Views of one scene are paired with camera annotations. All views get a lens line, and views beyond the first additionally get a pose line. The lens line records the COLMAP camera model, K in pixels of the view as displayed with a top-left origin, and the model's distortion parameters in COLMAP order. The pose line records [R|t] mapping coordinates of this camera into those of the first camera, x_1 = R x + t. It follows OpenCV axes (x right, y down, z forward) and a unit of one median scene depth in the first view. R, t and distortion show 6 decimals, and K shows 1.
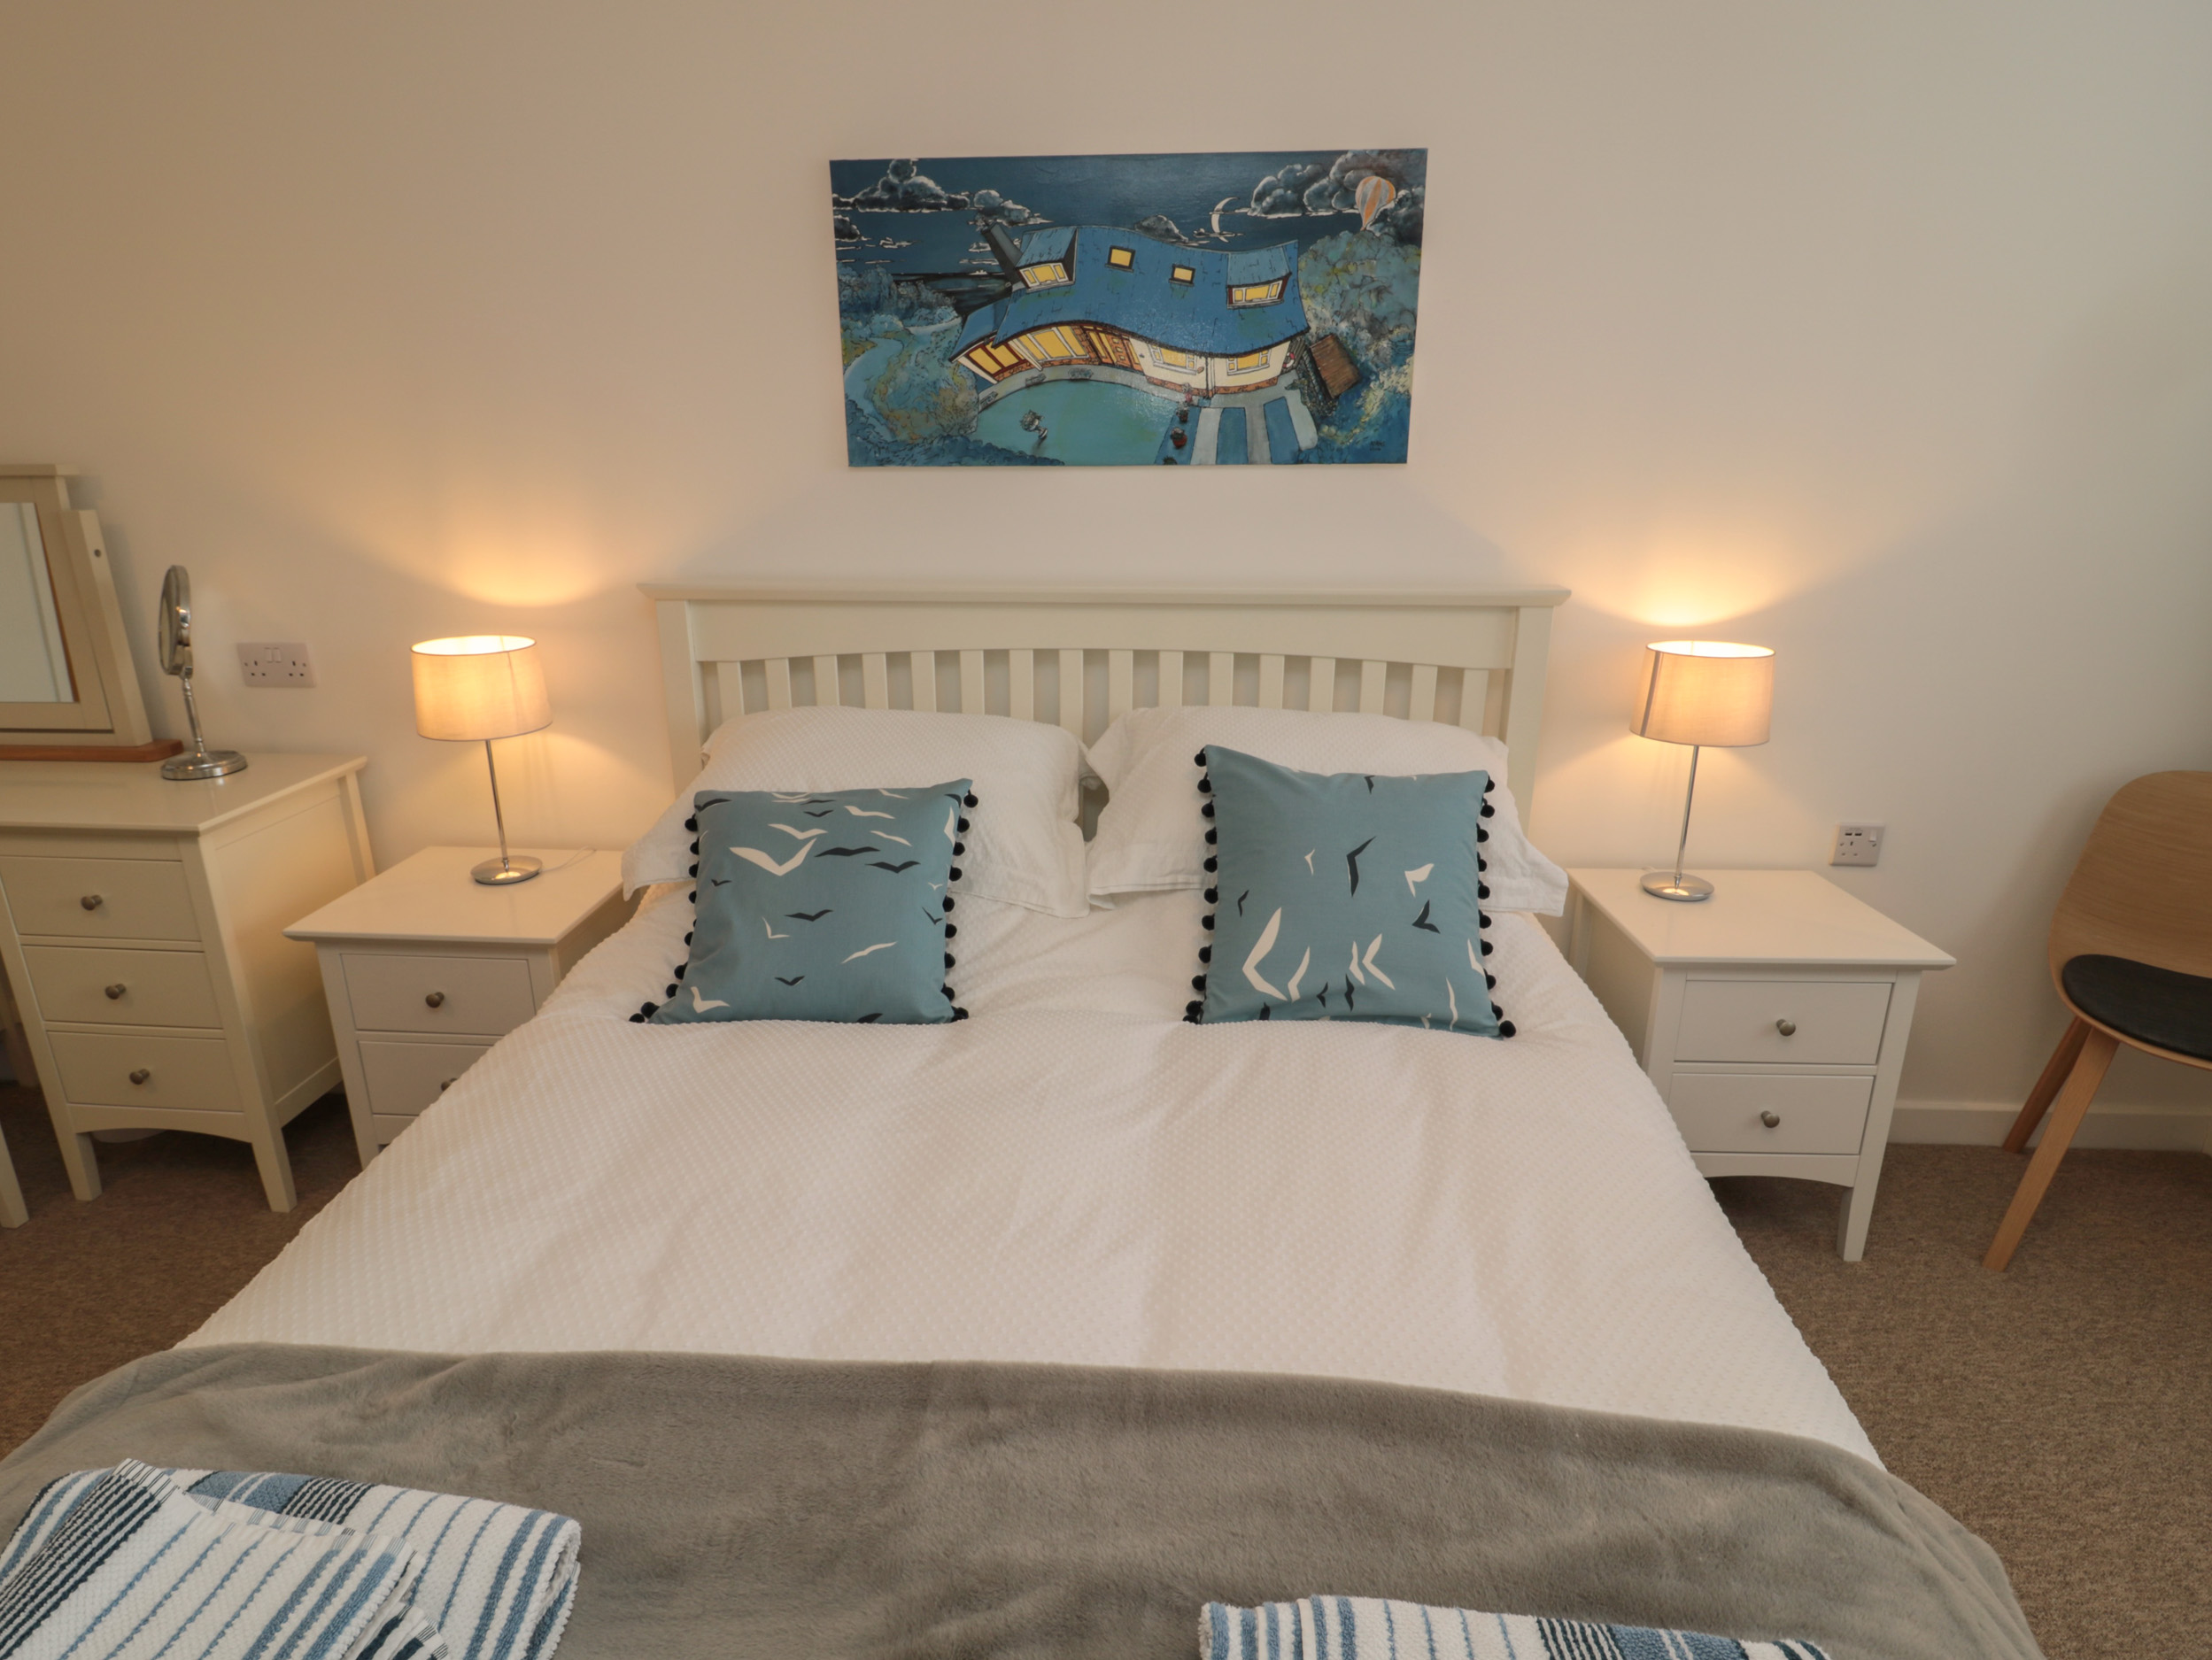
lens RADIAL K [[1227.0, 0, 1101.6], [0, 1227.0, 827.4], [0, 0, 1]] dist [-0.002297, 0.000410]
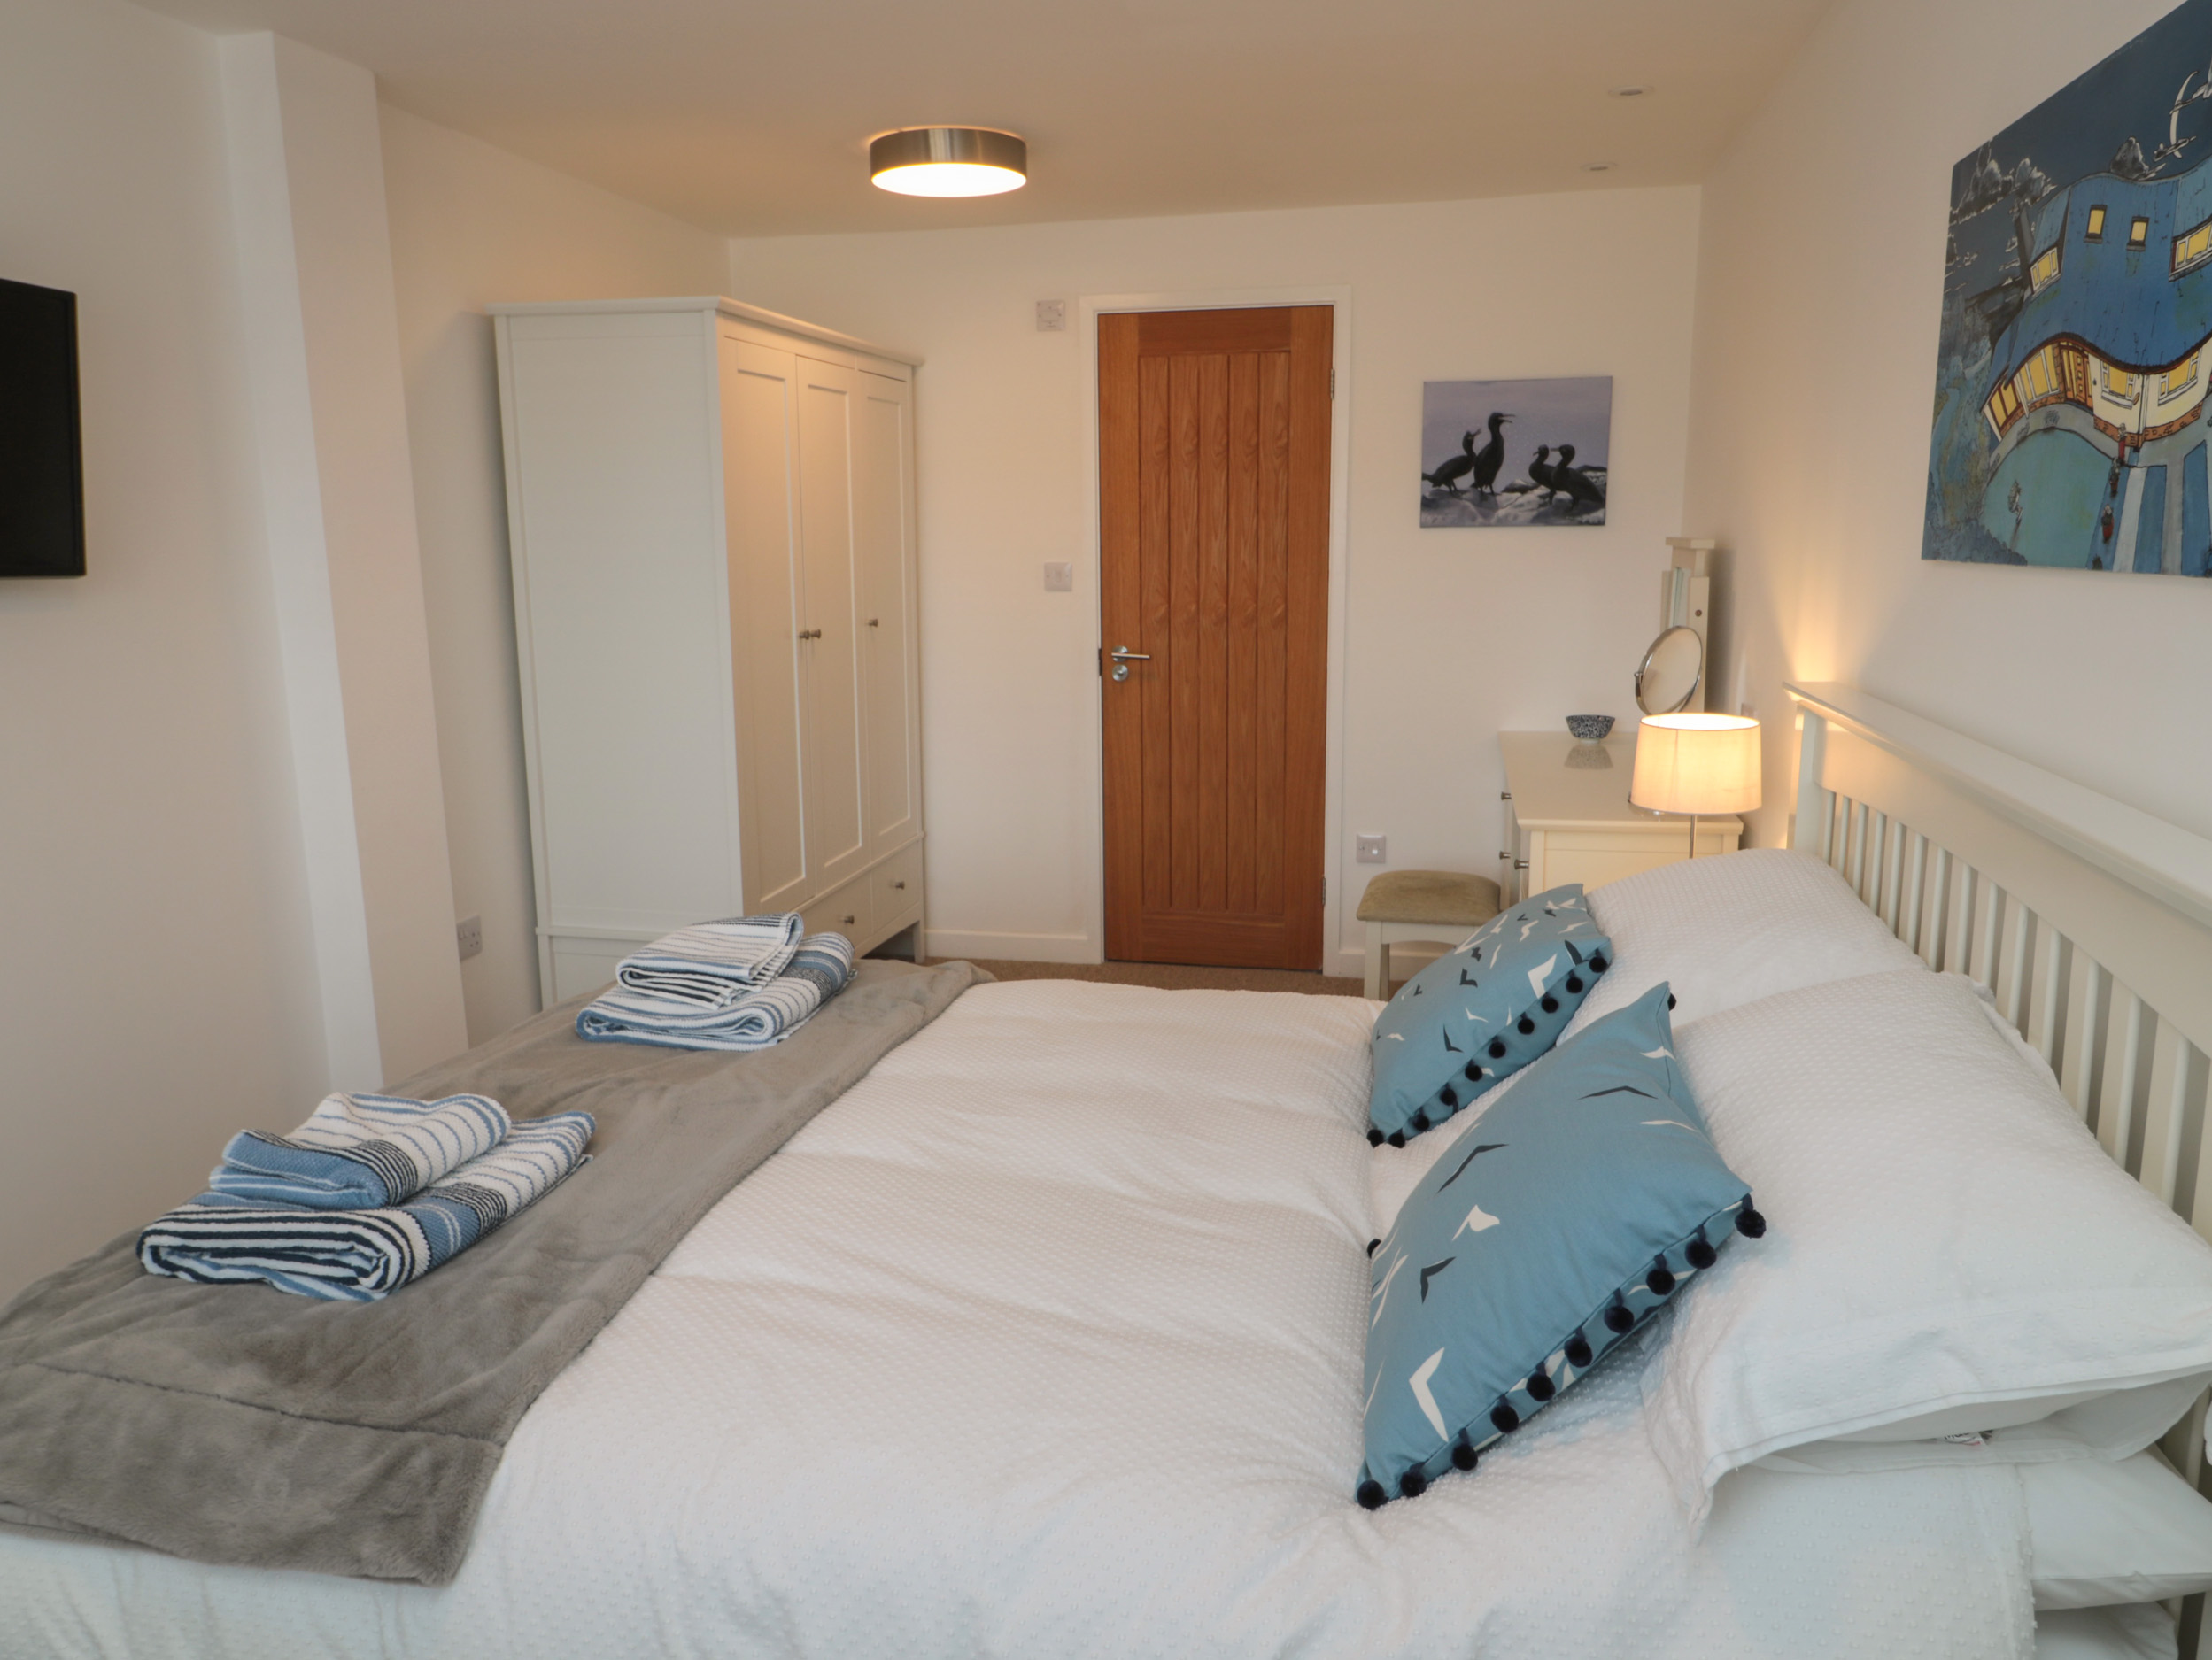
lens RADIAL K [[1741.6, 0, 1104.6], [0, 1741.6, 833.9], [0, 0, 1]] dist [0.002863, 0.002933]
pose [[-0.216735, 0.176300, -0.960179, 0.952176], [-0.276638, 0.932150, 0.233597, -0.254253], [0.936214, 0.316251, -0.153258, 0.769694]]
